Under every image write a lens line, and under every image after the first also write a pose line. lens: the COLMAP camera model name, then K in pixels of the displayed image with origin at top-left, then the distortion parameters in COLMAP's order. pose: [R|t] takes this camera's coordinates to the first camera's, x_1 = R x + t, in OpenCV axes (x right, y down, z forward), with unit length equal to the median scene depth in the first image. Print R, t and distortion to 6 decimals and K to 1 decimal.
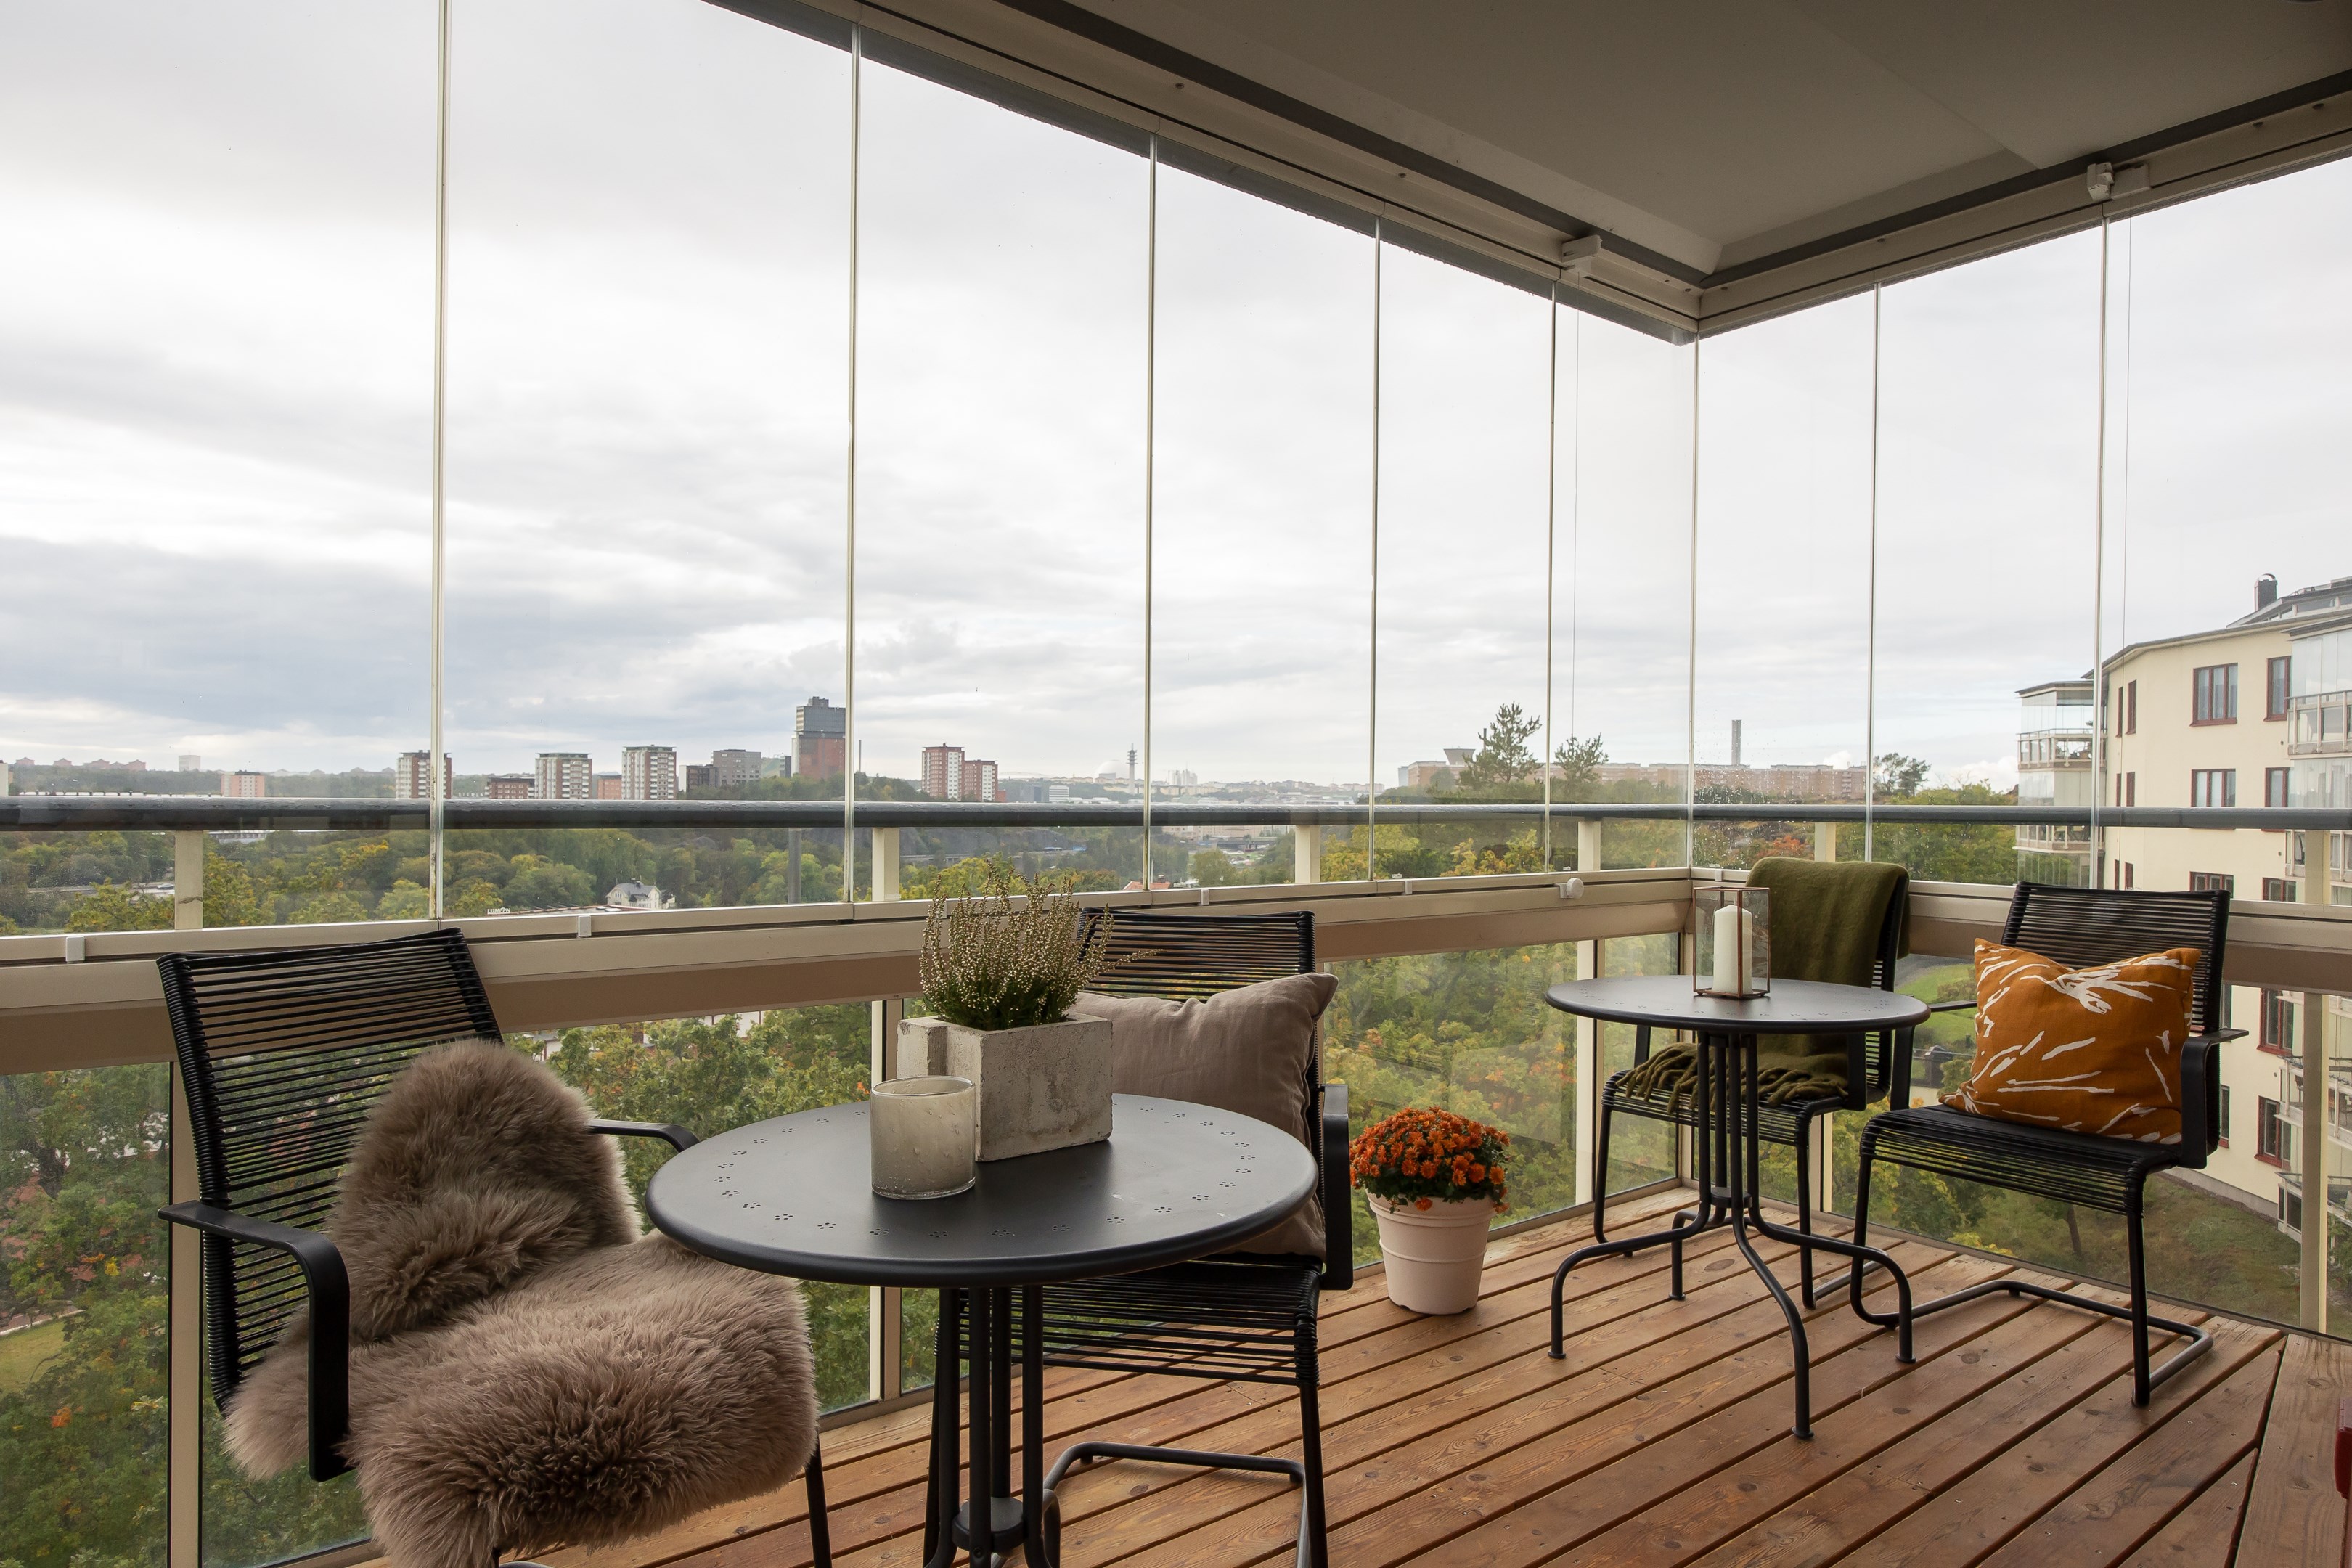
lens RADIAL K [[1398.3, 0, 1135.4], [0, 1398.3, 822.4], [0, 0, 1]] dist [0.004096, -0.003347]
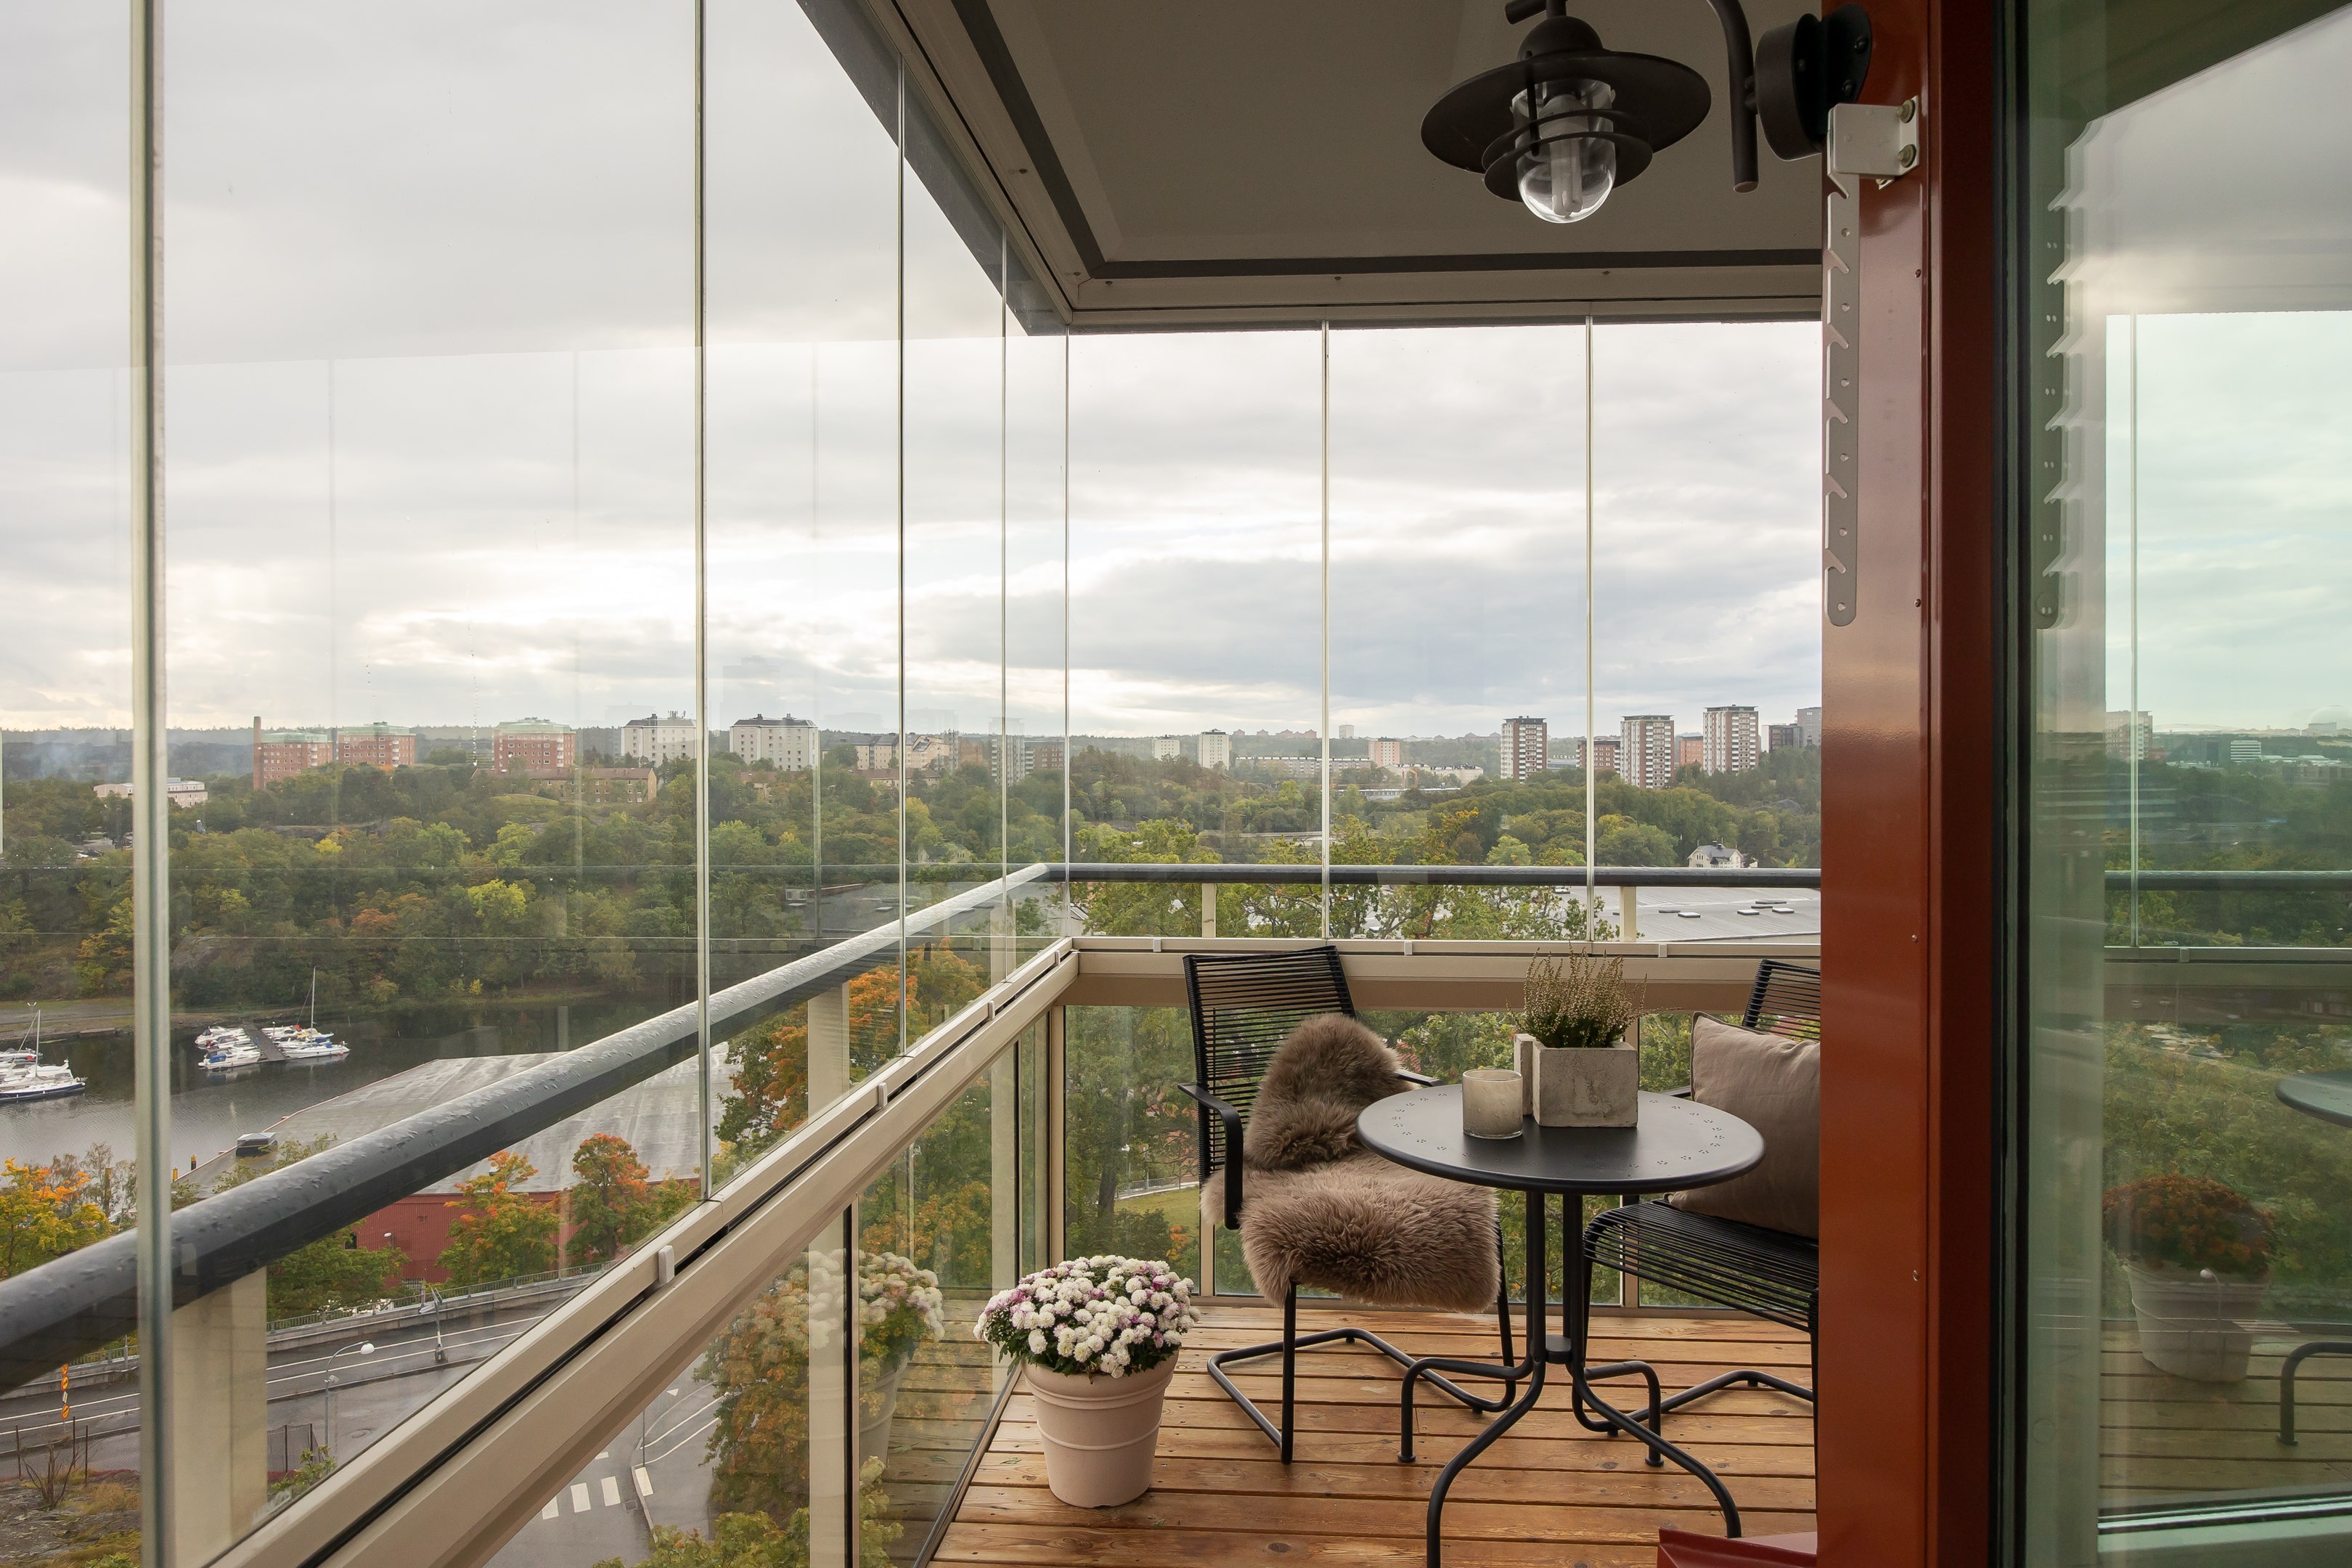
lens RADIAL K [[1398.3, 0, 1215.3], [0, 1398.3, 747.9], [0, 0, 1]] dist [0.004096, -0.003347]
pose [[0.772224, -0.009527, -0.635279, 0.500446], [-0.006392, 0.999720, -0.022762, -0.129742], [0.635318, 0.021638, 0.771947, -0.424017]]
